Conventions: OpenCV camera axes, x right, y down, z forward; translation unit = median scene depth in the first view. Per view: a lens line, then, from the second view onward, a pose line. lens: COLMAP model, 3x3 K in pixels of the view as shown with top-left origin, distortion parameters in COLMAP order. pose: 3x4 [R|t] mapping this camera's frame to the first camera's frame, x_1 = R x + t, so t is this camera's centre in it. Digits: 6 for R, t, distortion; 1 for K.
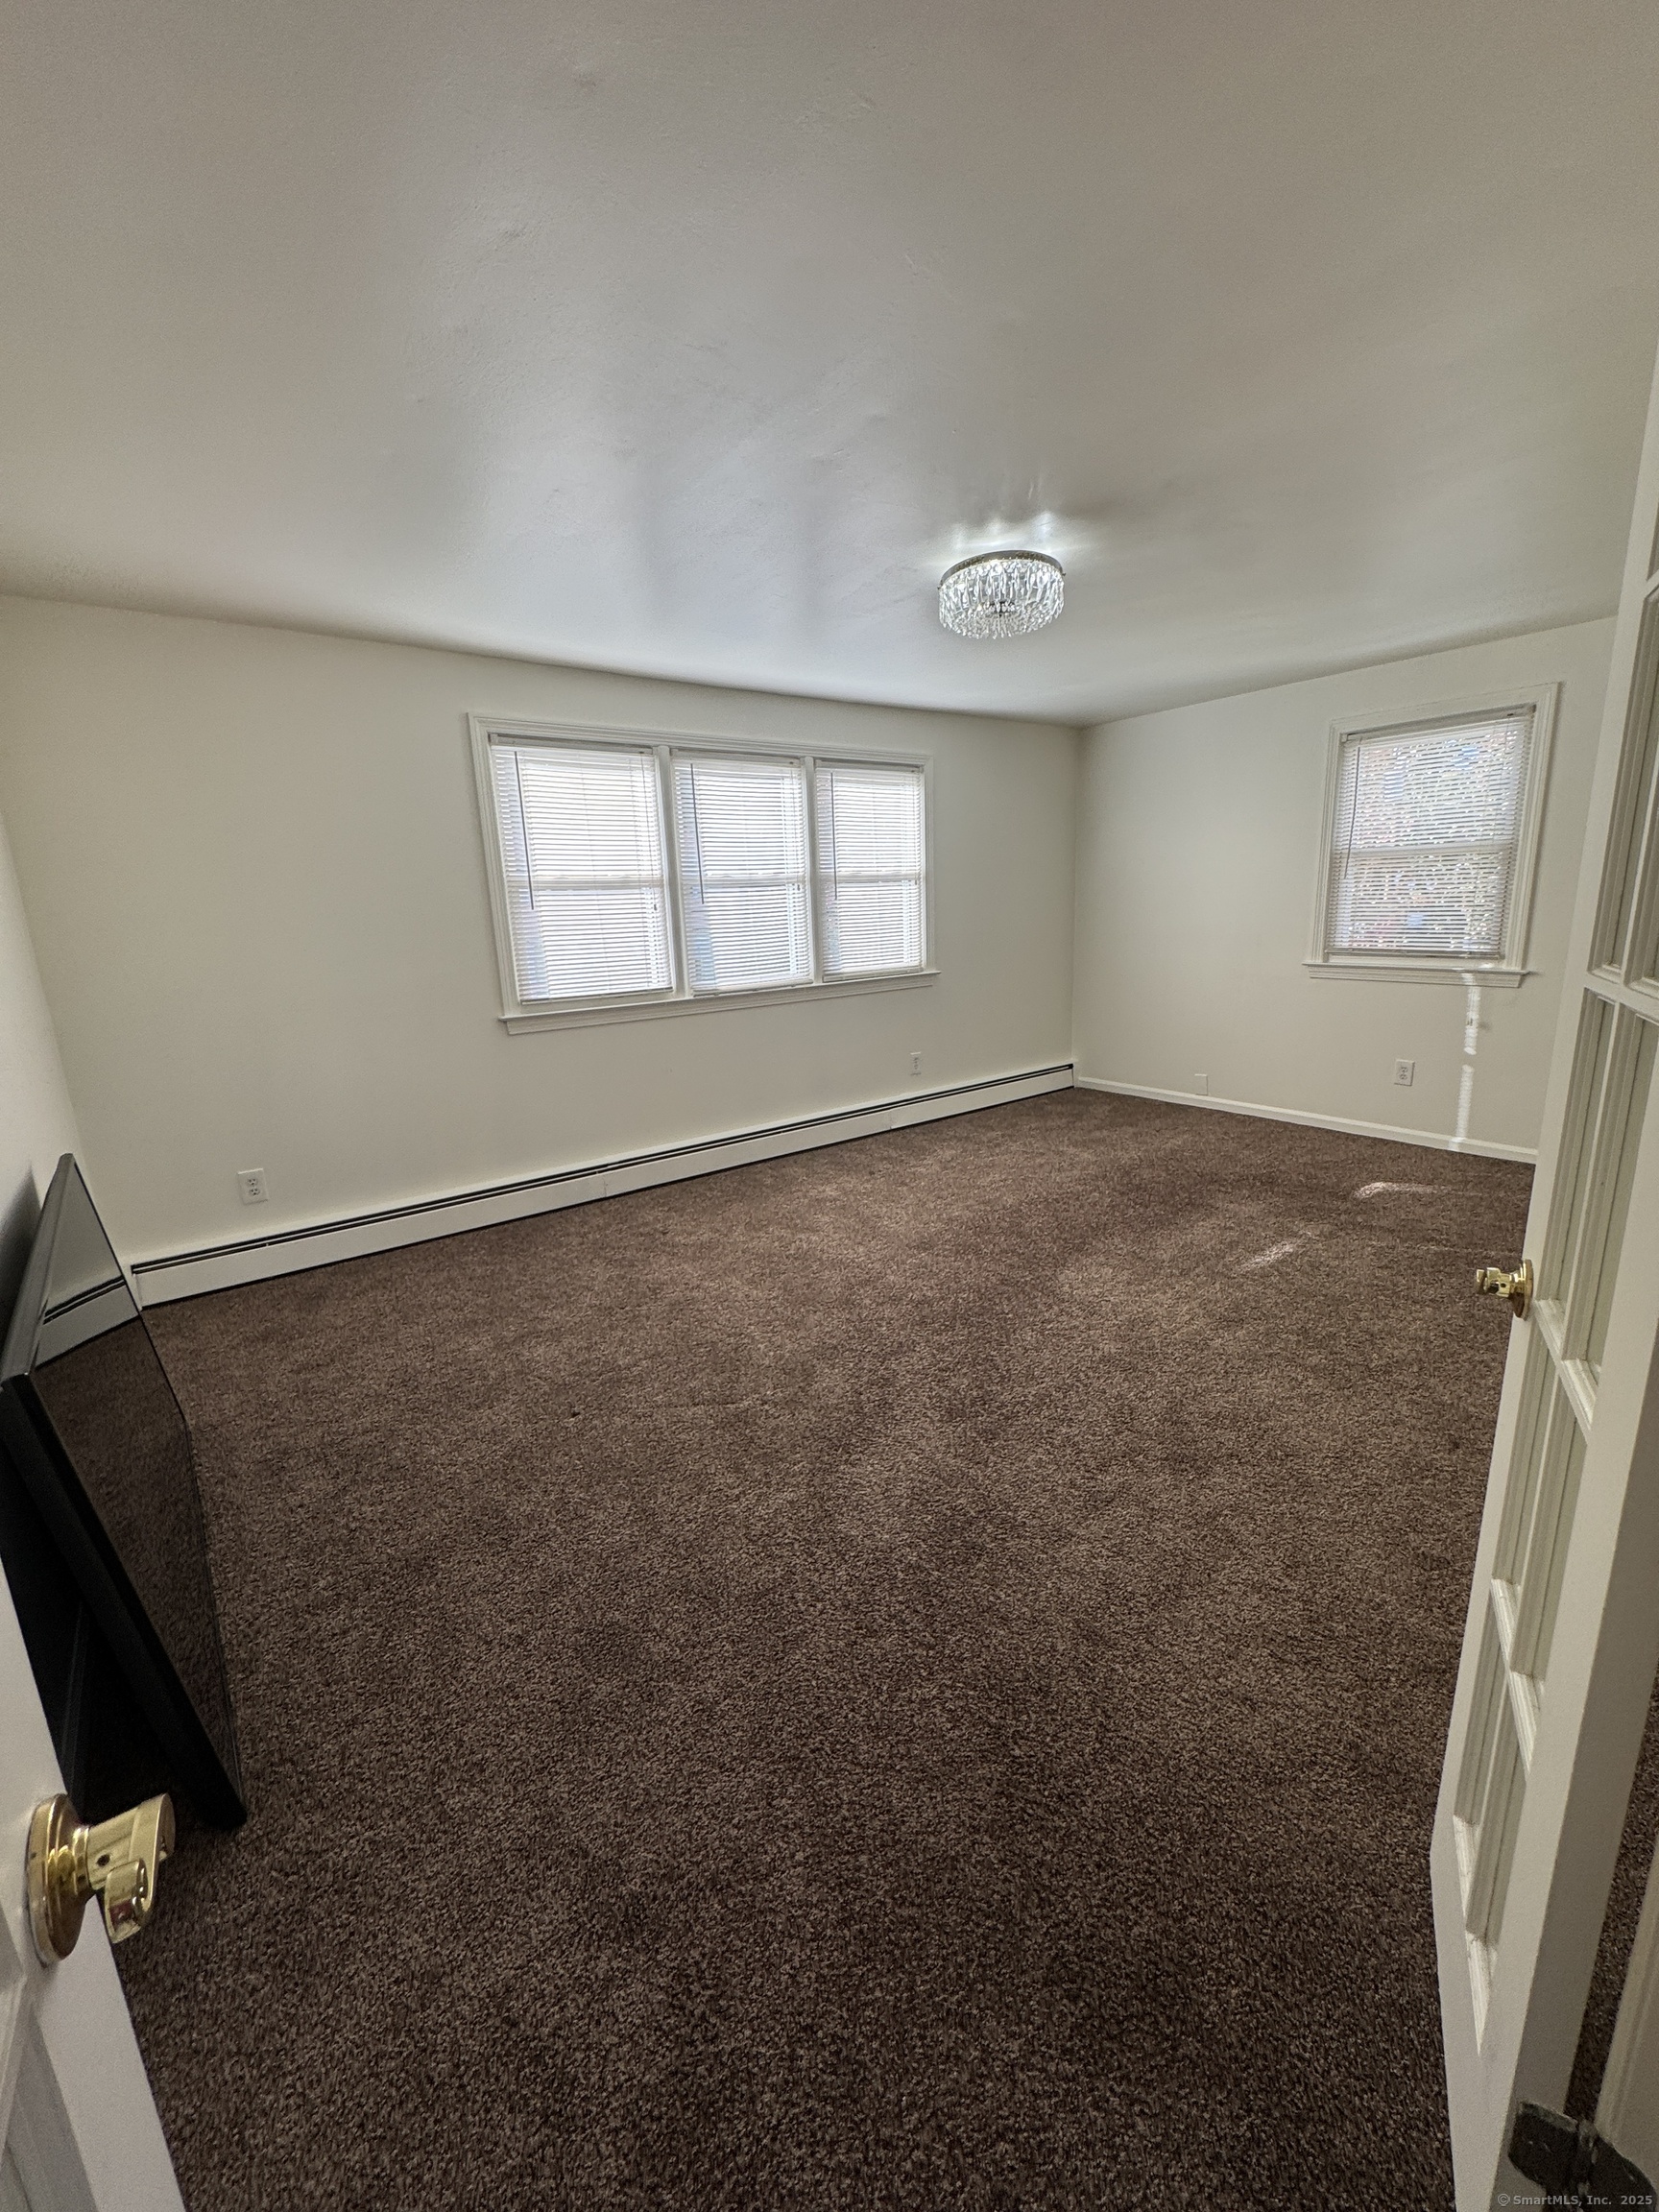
lens RADIAL K [[870.7, 0, 829.5], [0, 870.7, 1106.0], [0, 0, 1]] dist [-0.000697, 0.000479]
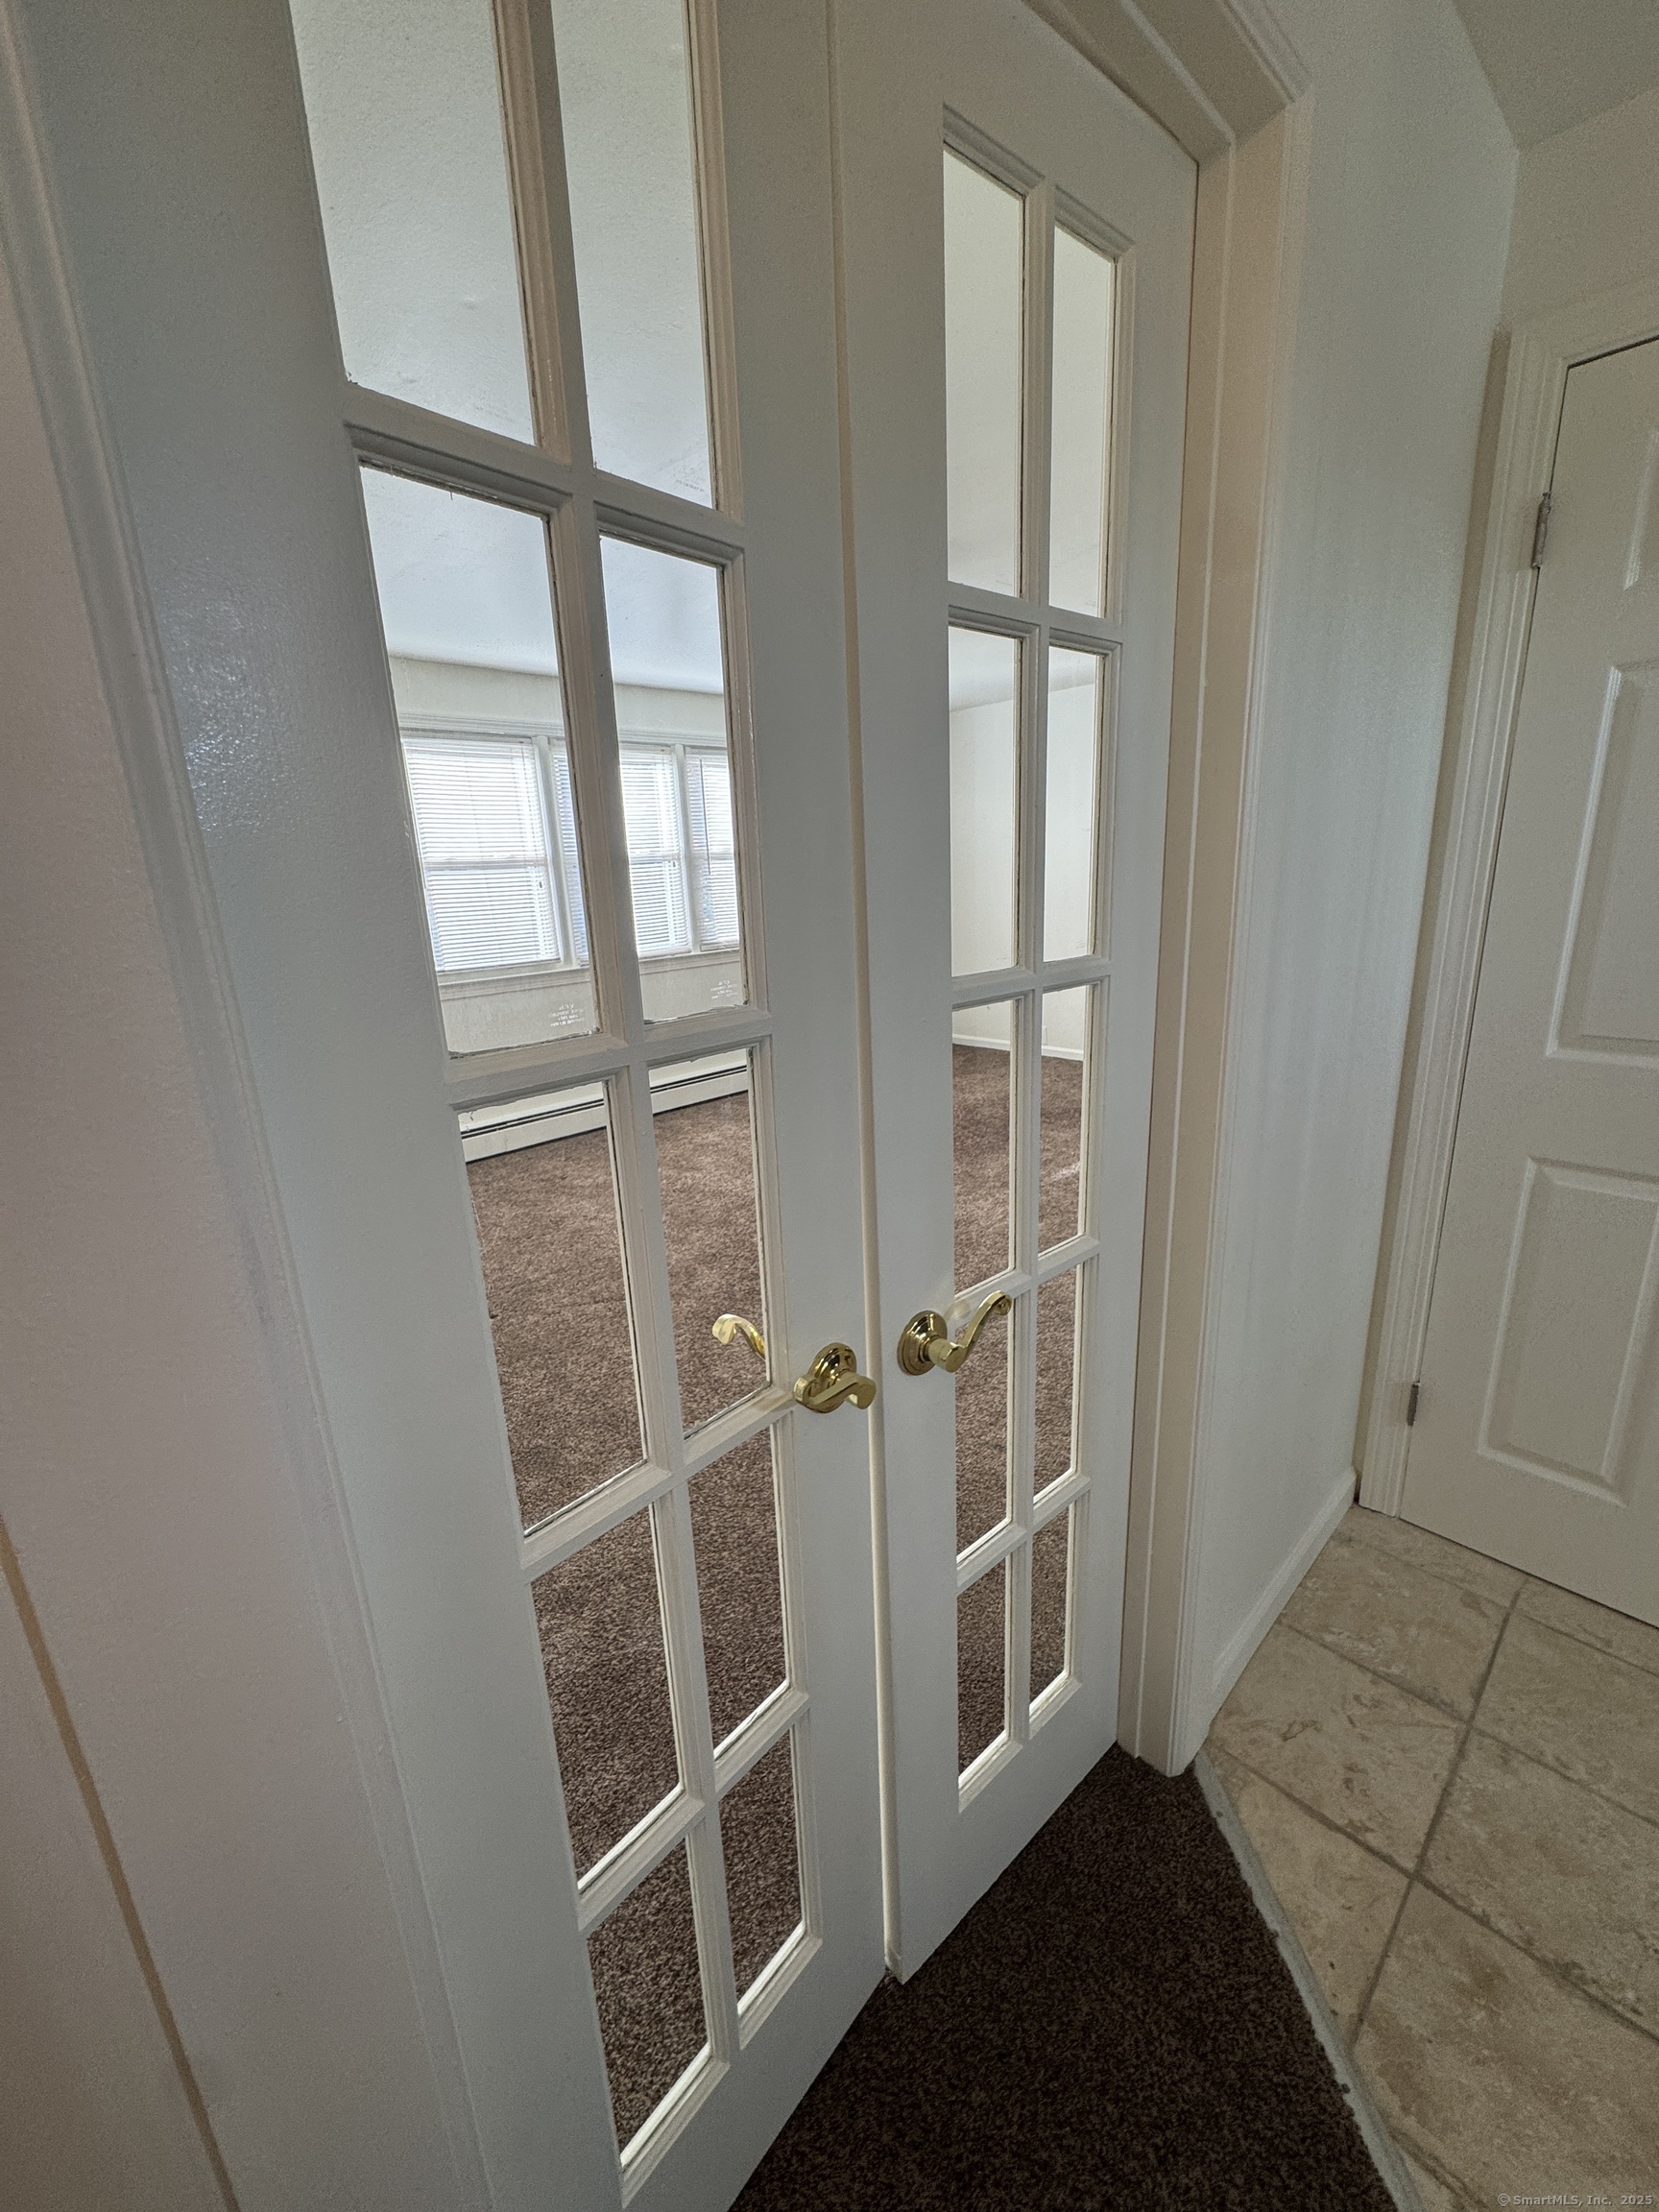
lens RADIAL K [[870.7, 0, 829.5], [0, 870.7, 1106.0], [0, 0, 1]] dist [-0.000697, 0.000479]
pose [[0.992569, -0.039421, 0.115122, 0.025500], [0.035567, 0.998742, 0.035339, 0.026006], [-0.116371, -0.030982, 0.992723, -0.150604]]
